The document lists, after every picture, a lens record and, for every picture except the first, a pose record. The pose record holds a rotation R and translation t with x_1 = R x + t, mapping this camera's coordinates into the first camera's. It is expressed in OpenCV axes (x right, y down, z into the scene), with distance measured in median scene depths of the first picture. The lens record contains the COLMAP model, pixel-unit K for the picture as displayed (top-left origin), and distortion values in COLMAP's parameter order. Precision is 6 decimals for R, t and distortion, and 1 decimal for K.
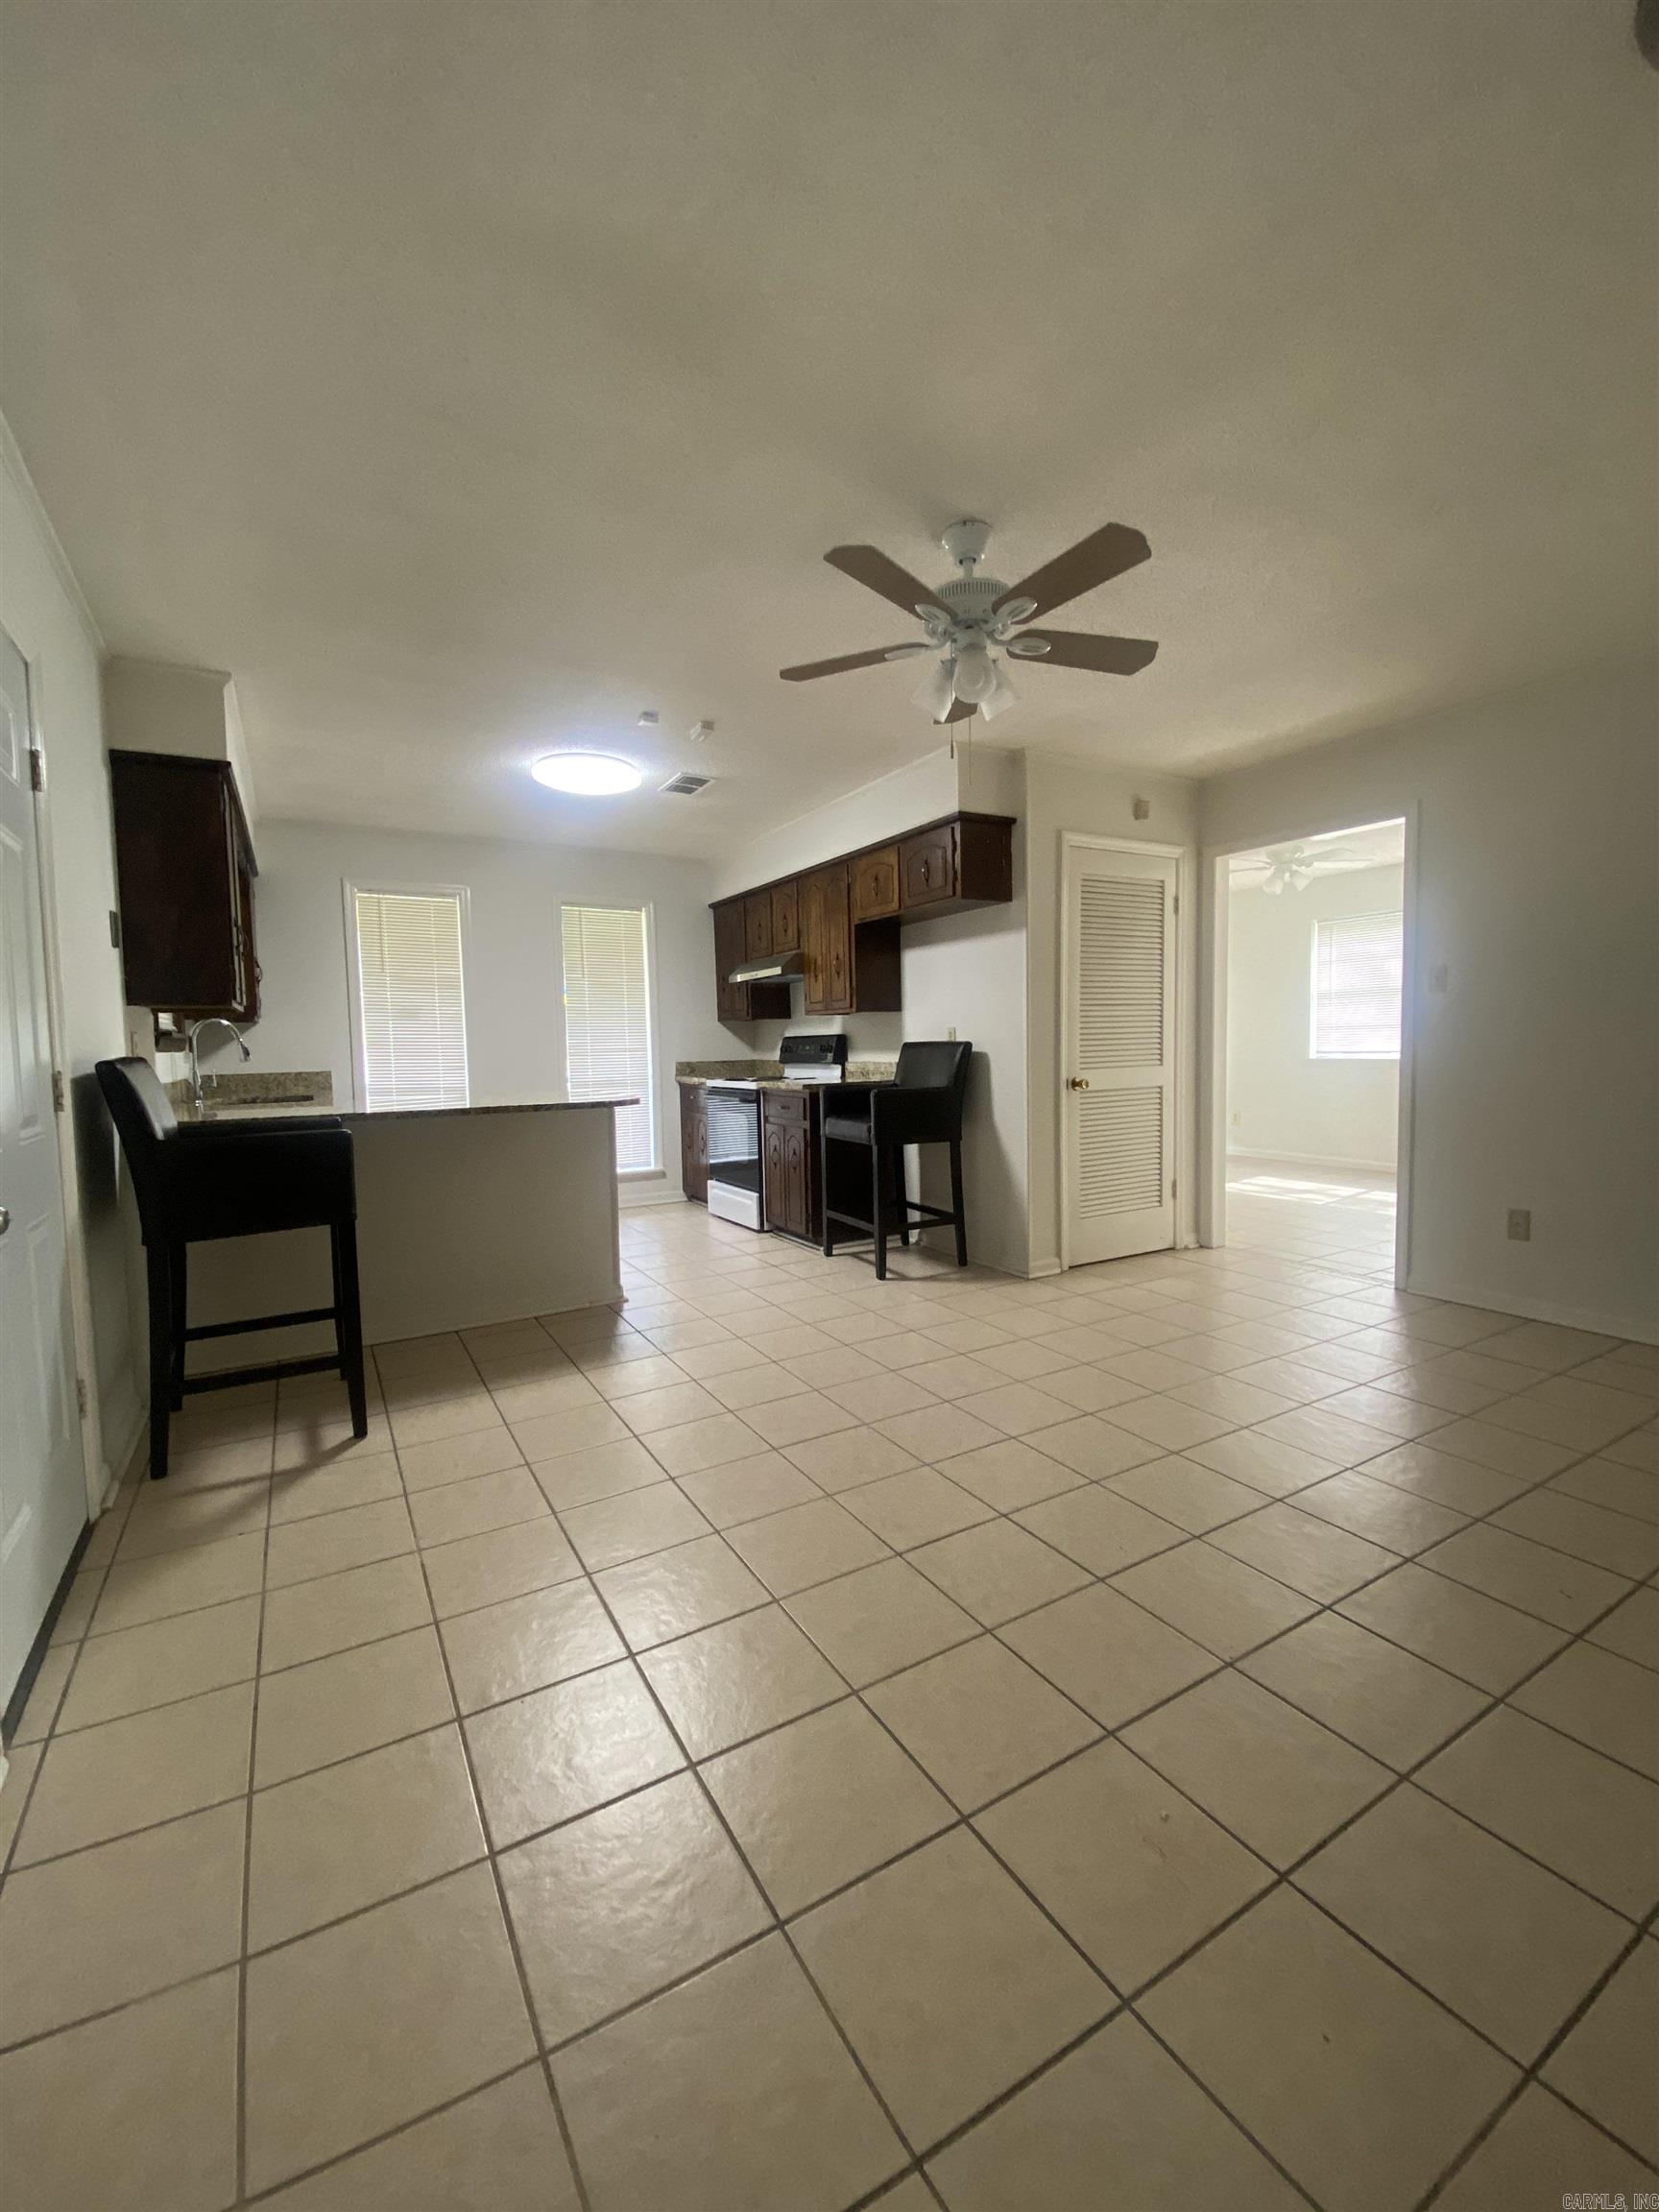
lens RADIAL K [[909.7, 0, 836.9], [0, 909.7, 1113.3], [0, 0, 1]] dist [0.040048, -0.000309]
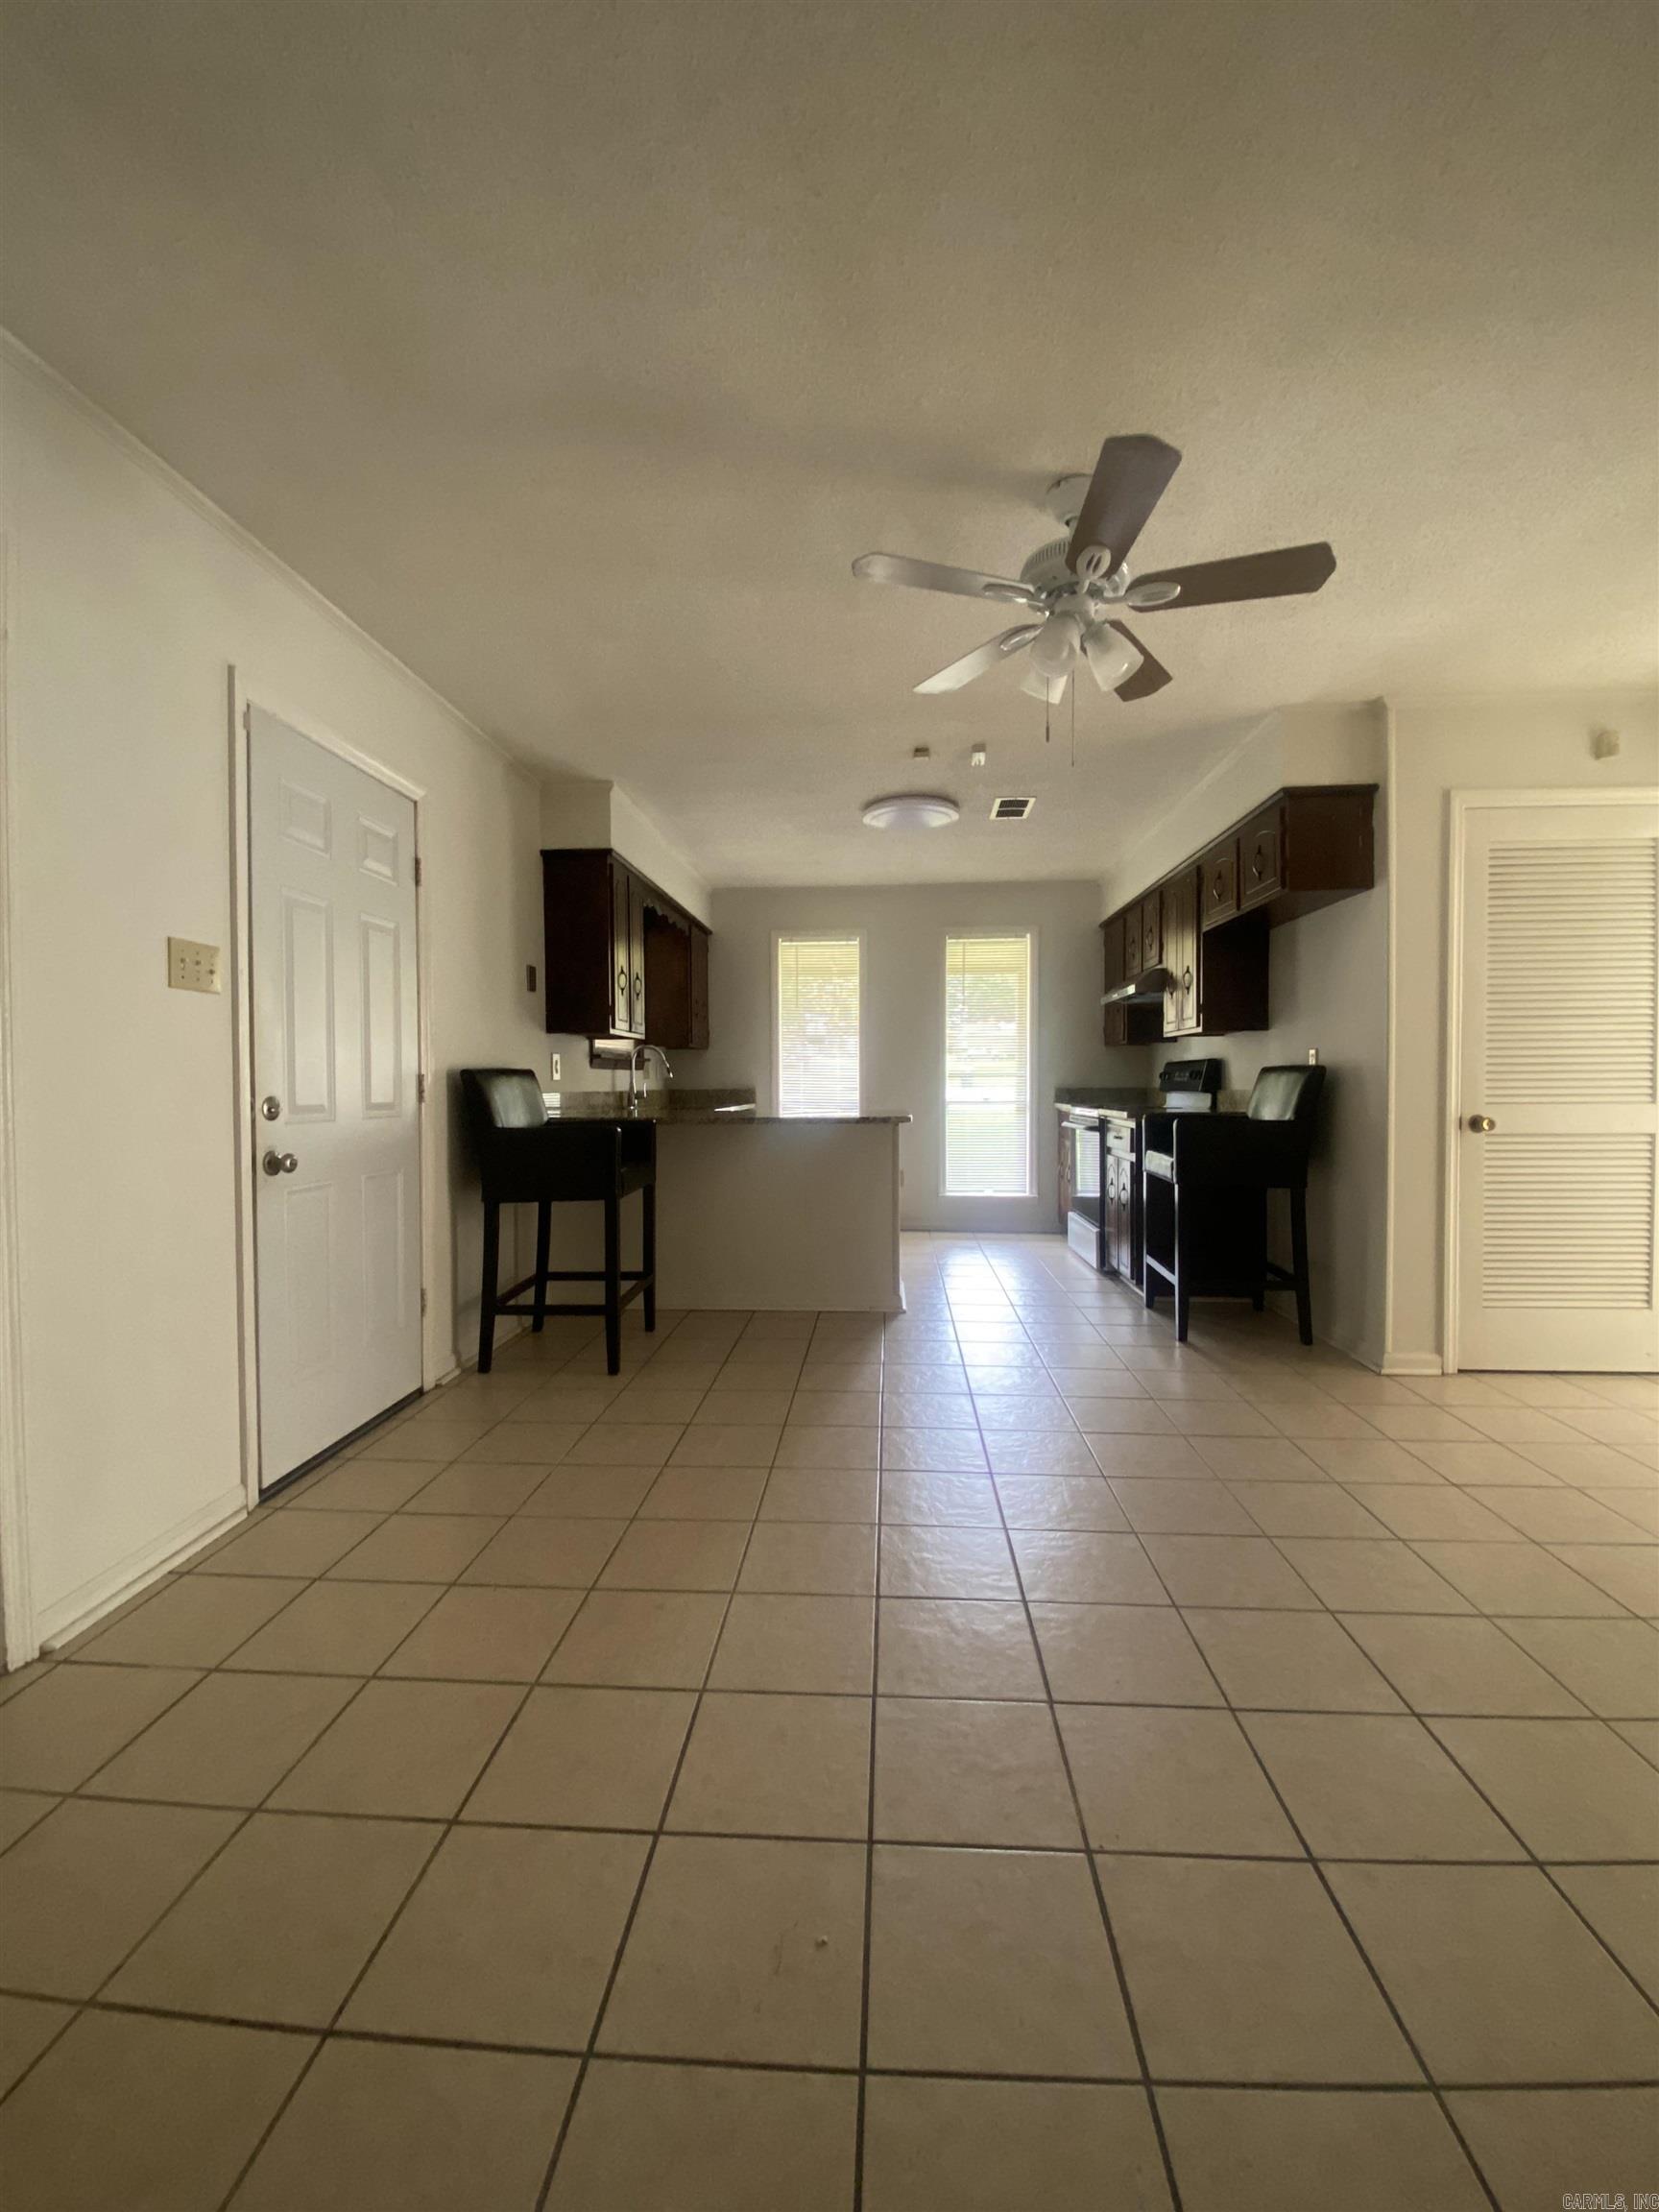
lens RADIAL K [[920.4, 0, 832.2], [0, 920.4, 1102.0], [0, 0, 1]] dist [0.028417, -0.000210]
pose [[0.831223, 0.029804, -0.555140, 0.247333], [-0.057373, 0.997829, -0.032335, 0.004966], [0.552971, 0.058728, 0.831128, 0.077755]]
